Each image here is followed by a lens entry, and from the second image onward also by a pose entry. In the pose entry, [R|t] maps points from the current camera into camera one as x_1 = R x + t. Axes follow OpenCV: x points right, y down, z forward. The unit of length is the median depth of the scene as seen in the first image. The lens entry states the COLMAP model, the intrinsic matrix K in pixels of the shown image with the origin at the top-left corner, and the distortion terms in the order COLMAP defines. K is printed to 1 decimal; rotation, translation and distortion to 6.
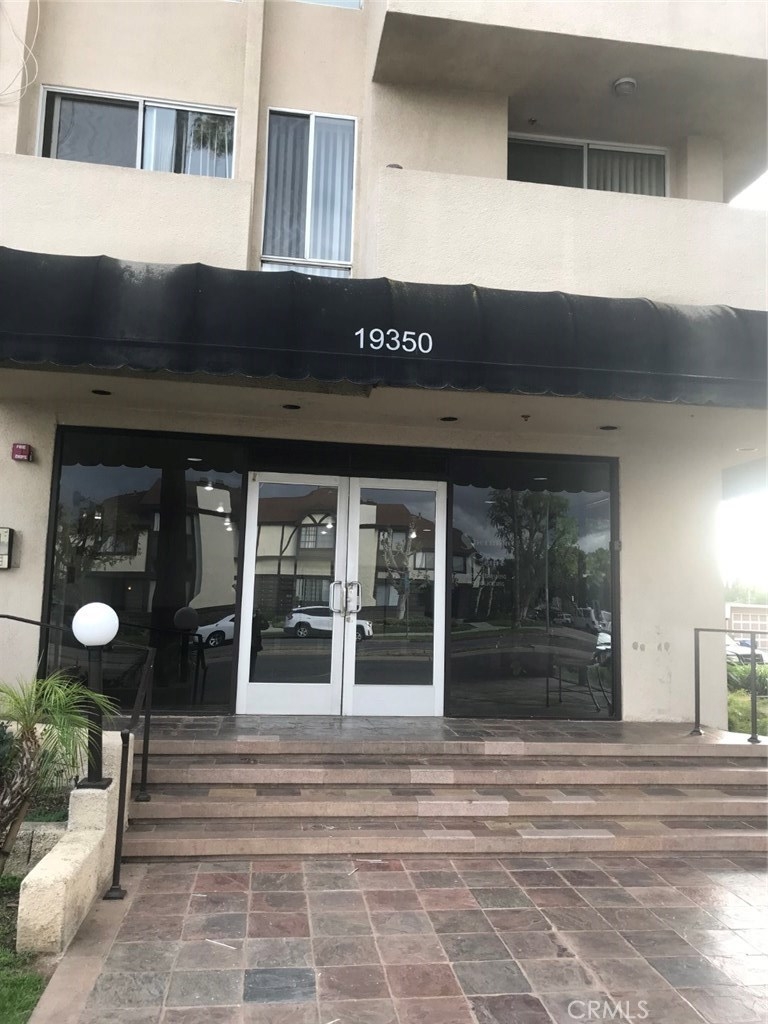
lens RADIAL K [[818.5, 0, 384.0], [0, 818.5, 512.0], [0, 0, 1]] dist [0.003016, -0.002577]
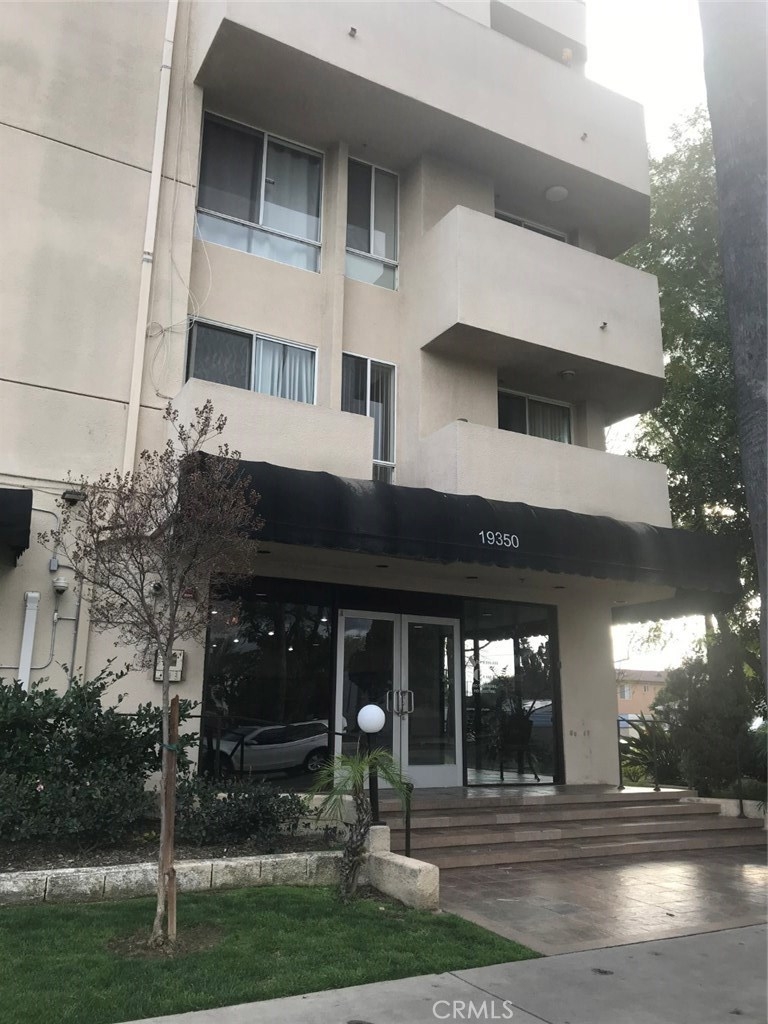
lens RADIAL K [[818.5, 0, 384.0], [0, 818.5, 512.0], [0, 0, 1]] dist [0.003016, -0.002577]
pose [[0.935092, 0.069150, 0.347595, -0.638774], [-0.022841, 0.990500, -0.135603, -0.029991], [-0.353669, 0.118862, 0.927788, -0.363763]]
